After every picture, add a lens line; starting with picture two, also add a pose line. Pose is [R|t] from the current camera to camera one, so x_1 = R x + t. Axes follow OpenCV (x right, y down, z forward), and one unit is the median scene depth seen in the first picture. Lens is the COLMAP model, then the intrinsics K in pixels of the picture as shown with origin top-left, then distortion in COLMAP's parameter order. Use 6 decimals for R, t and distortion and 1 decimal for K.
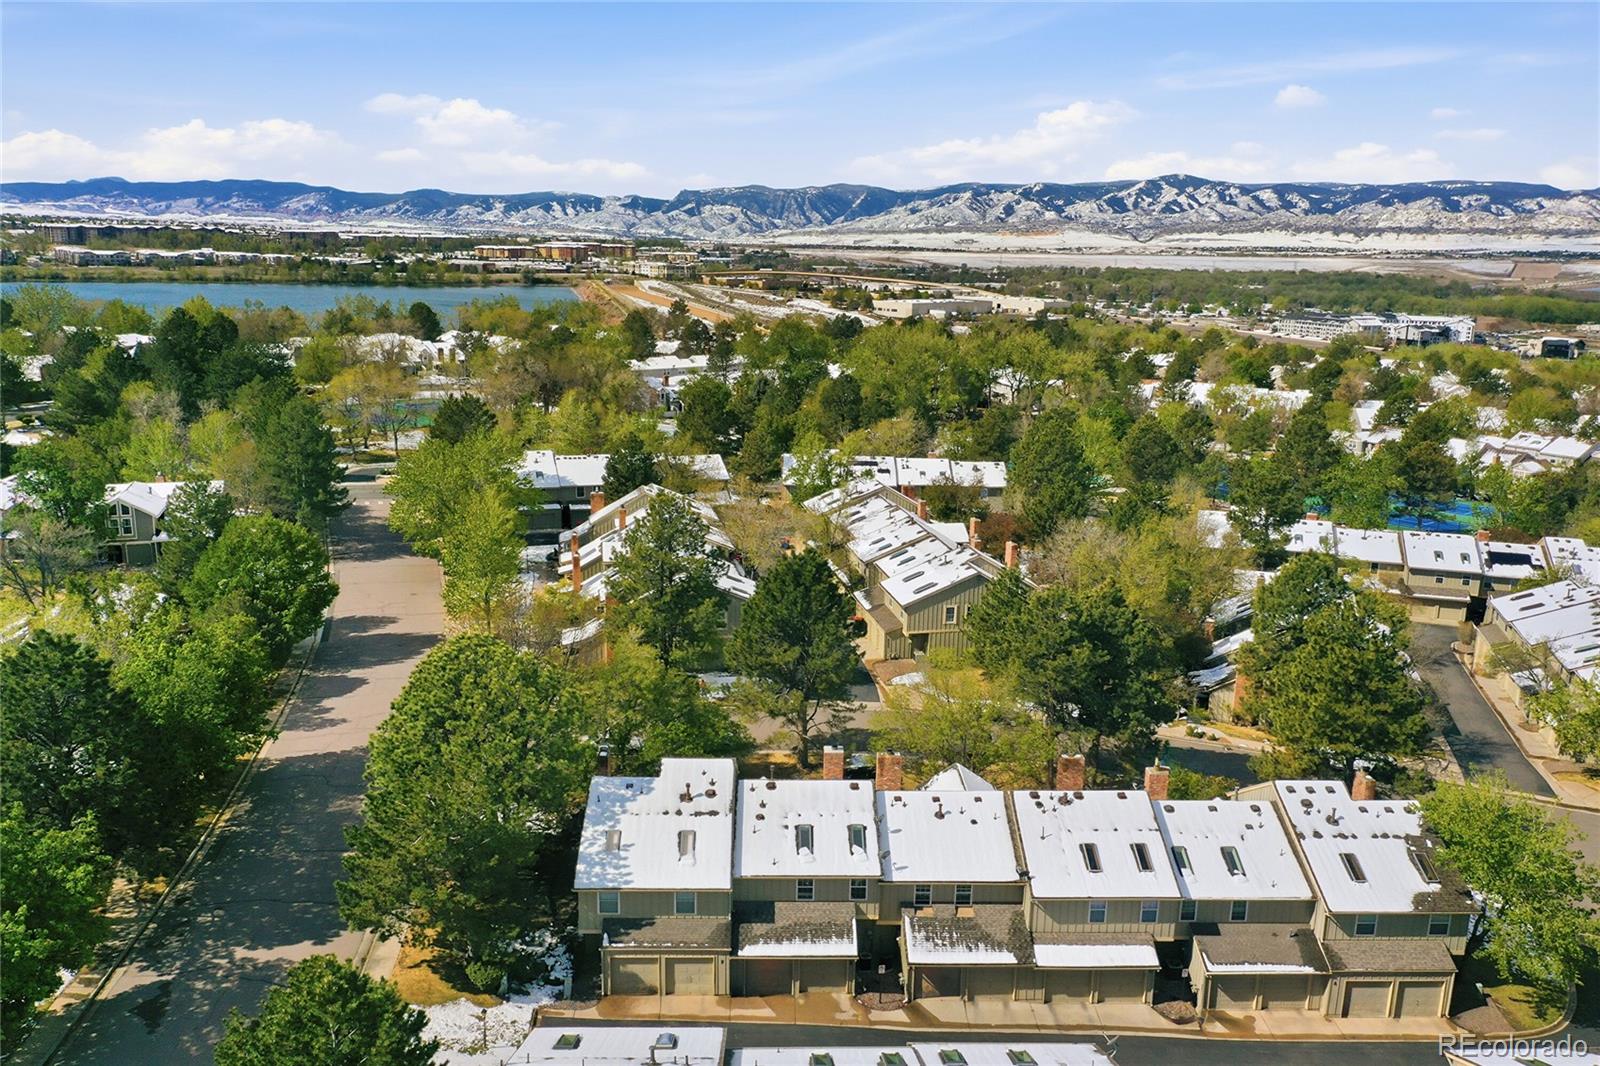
lens RADIAL K [[1251.3, 0, 800.0], [0, 1251.3, 533.0], [0, 0, 1]] dist [-0.006526, -0.003241]
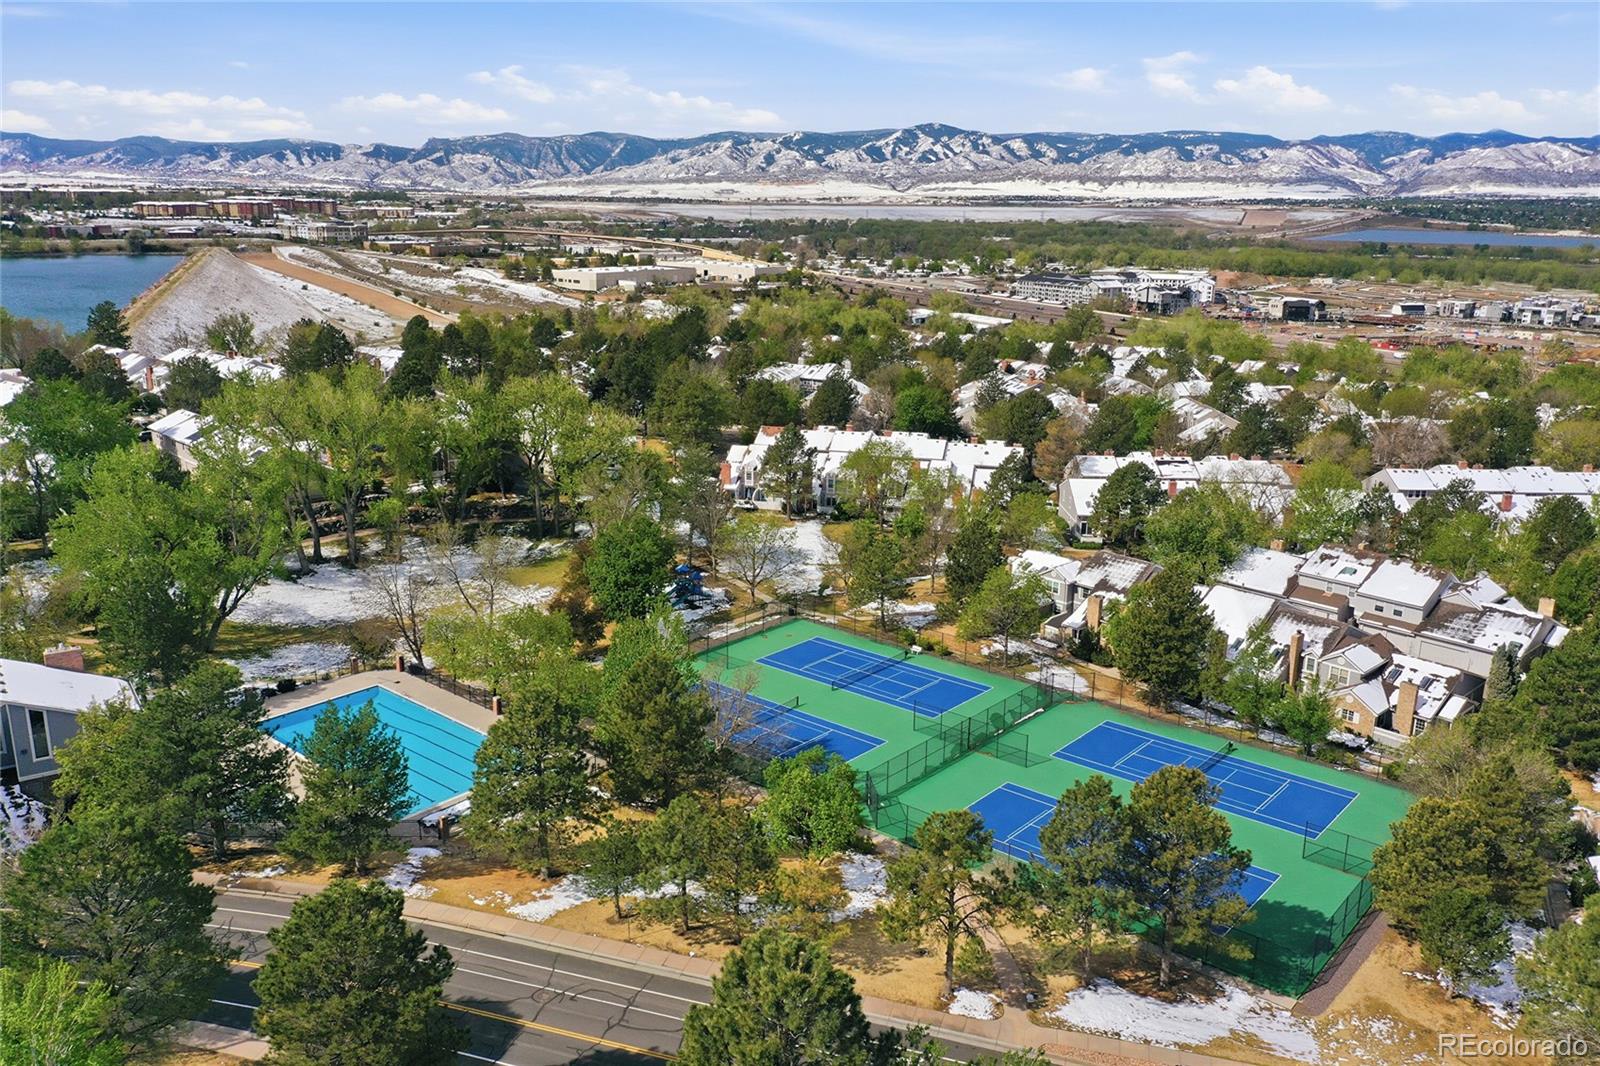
lens RADIAL K [[1251.3, 0, 800.0], [0, 1251.3, 533.0], [0, 0, 1]] dist [-0.006526, -0.003241]
pose [[0.983750, -0.050660, 0.172251, 0.060177], [0.044100, 0.998156, 0.041700, -0.032071], [-0.174046, -0.033426, 0.984170, 0.119175]]
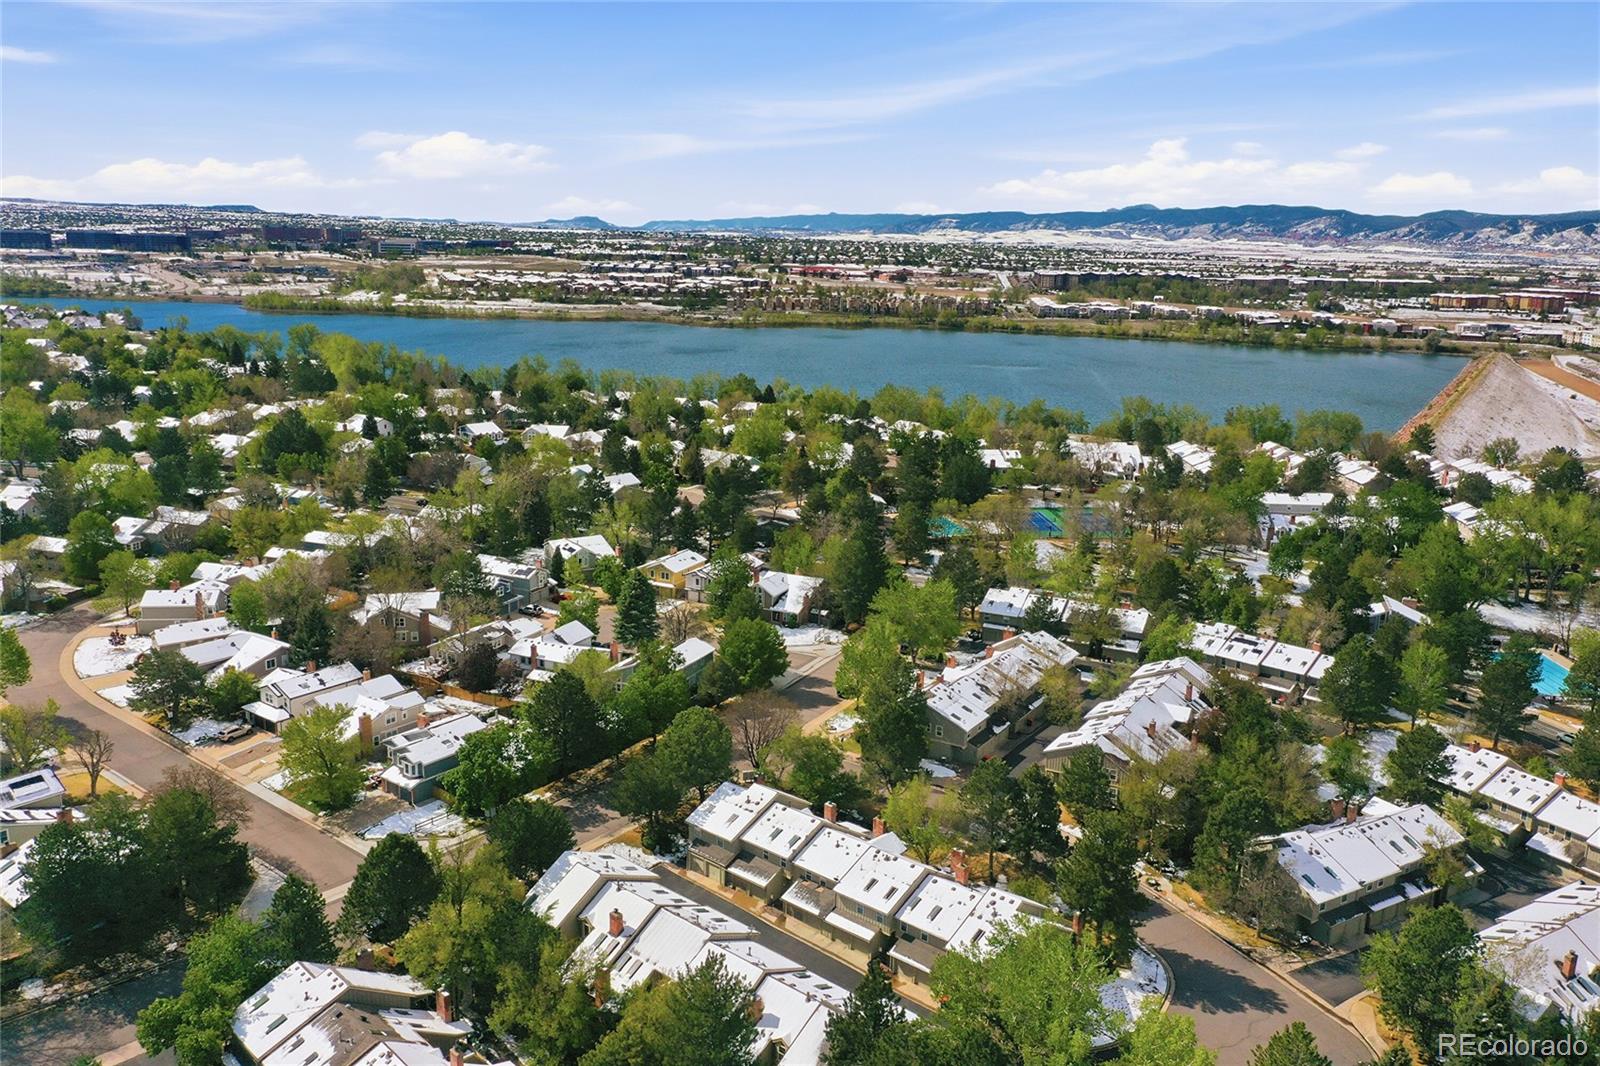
lens RADIAL K [[1254.1, 0, 800.0], [0, 1254.1, 533.0], [0, 0, 1]] dist [-0.011633, -0.004117]
pose [[0.731346, 0.146977, -0.665981, 0.095093], [-0.157759, 0.986476, 0.044465, -0.025891], [0.663509, 0.072545, 0.744643, -0.044722]]
